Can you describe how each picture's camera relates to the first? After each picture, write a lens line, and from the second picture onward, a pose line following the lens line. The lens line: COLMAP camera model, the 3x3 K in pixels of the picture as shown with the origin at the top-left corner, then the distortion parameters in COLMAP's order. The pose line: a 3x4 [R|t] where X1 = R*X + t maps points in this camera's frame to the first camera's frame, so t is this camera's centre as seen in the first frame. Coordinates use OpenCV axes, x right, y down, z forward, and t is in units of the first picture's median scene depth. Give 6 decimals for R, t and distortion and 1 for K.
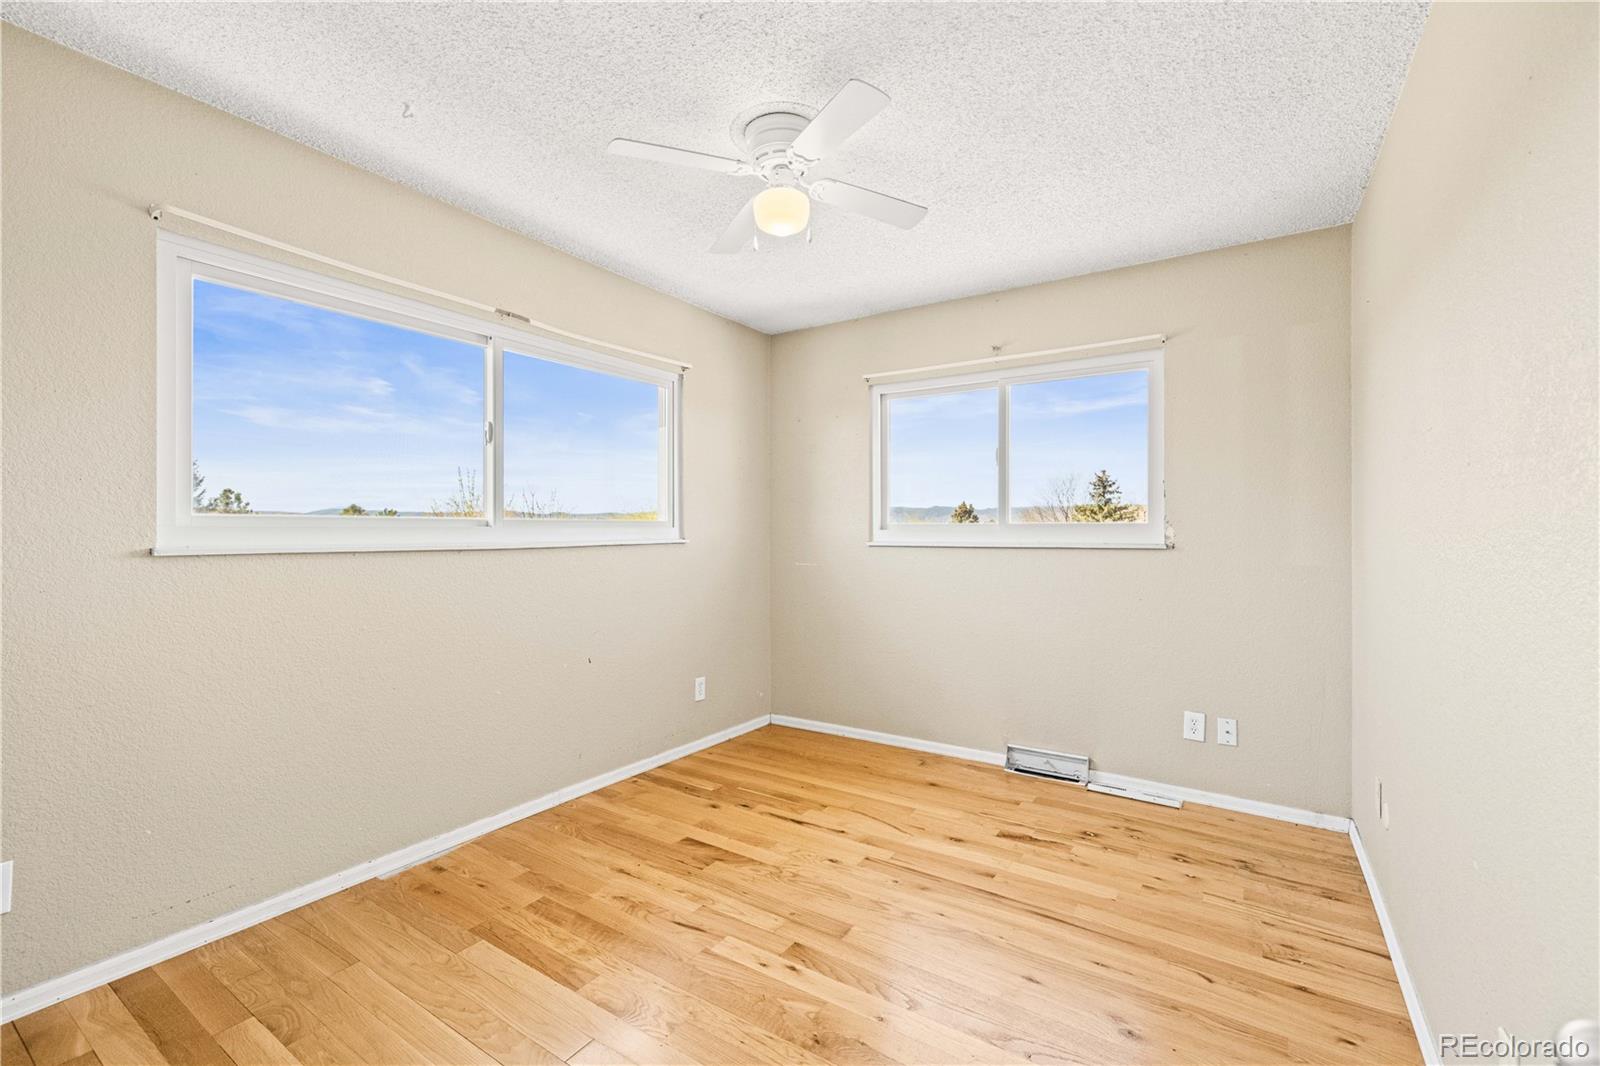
lens RADIAL K [[669.4, 0, 803.6], [0, 669.4, 534.8], [0, 0, 1]] dist [0.000073, 0.000008]
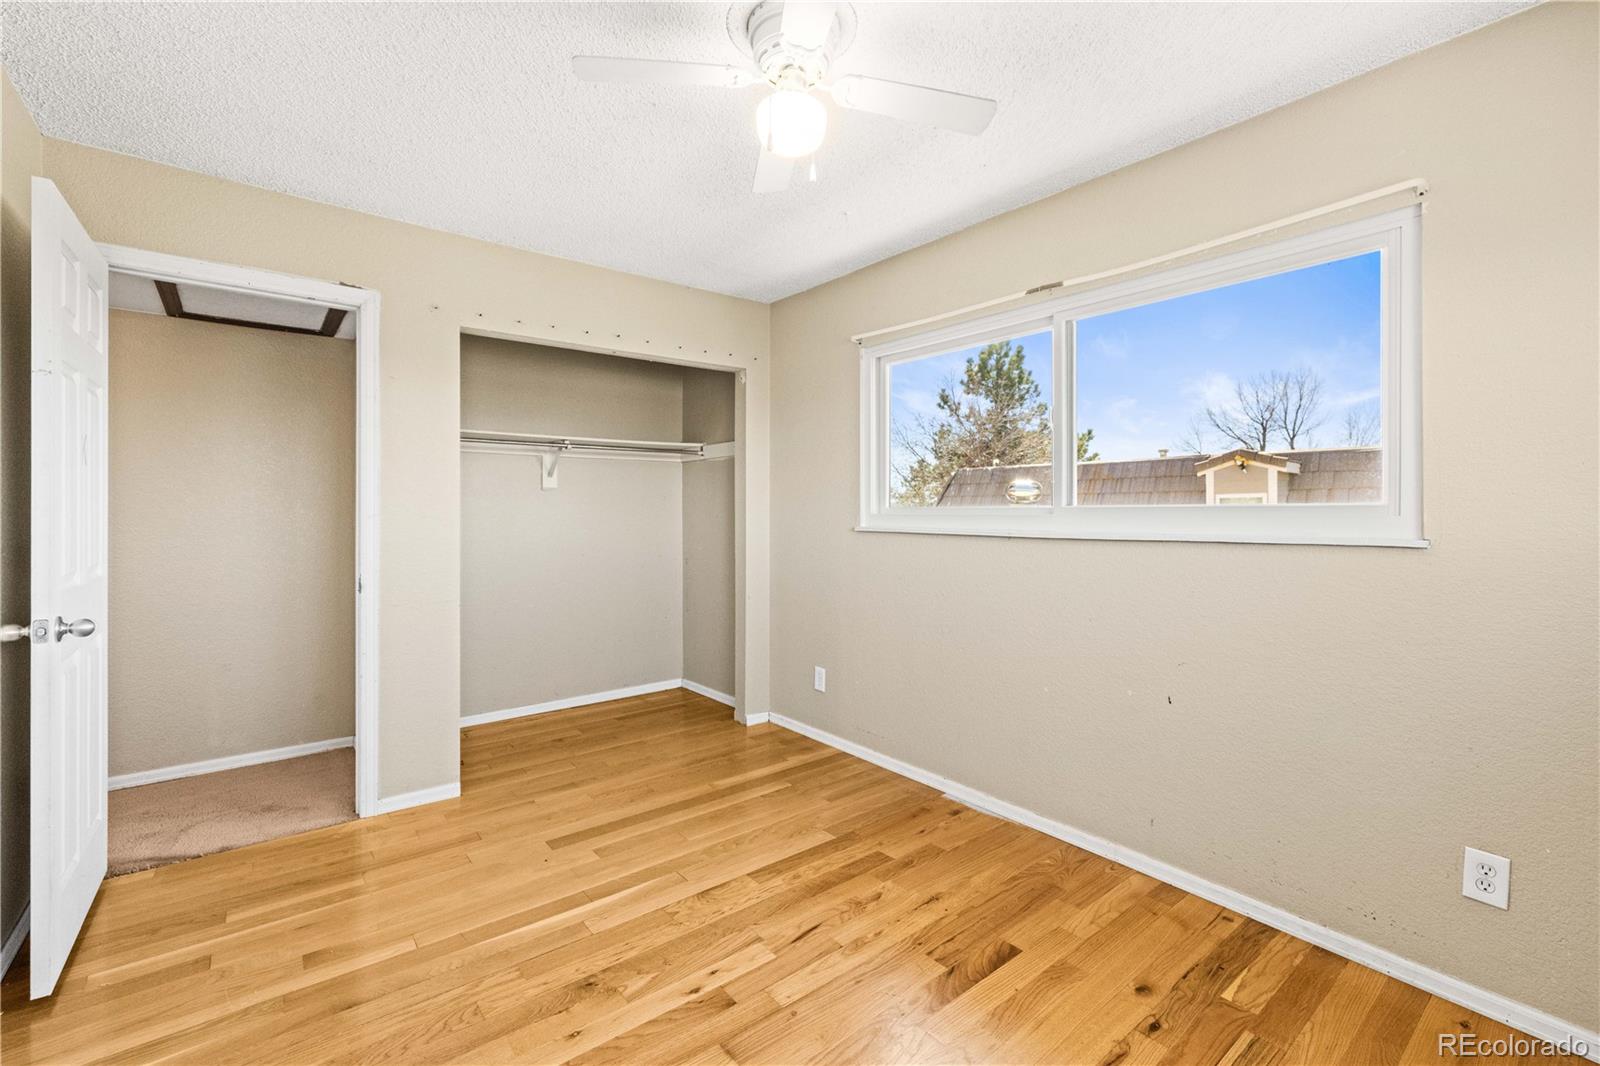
lens RADIAL K [[669.4, 0, 798.1], [0, 669.4, 516.9], [0, 0, 1]] dist [0.000073, 0.000008]
pose [[-0.294268, 0.000843, -0.955722, 0.620524], [-0.012160, 0.999915, 0.004626, -0.010147], [0.955645, 0.012983, -0.294233, 1.054144]]
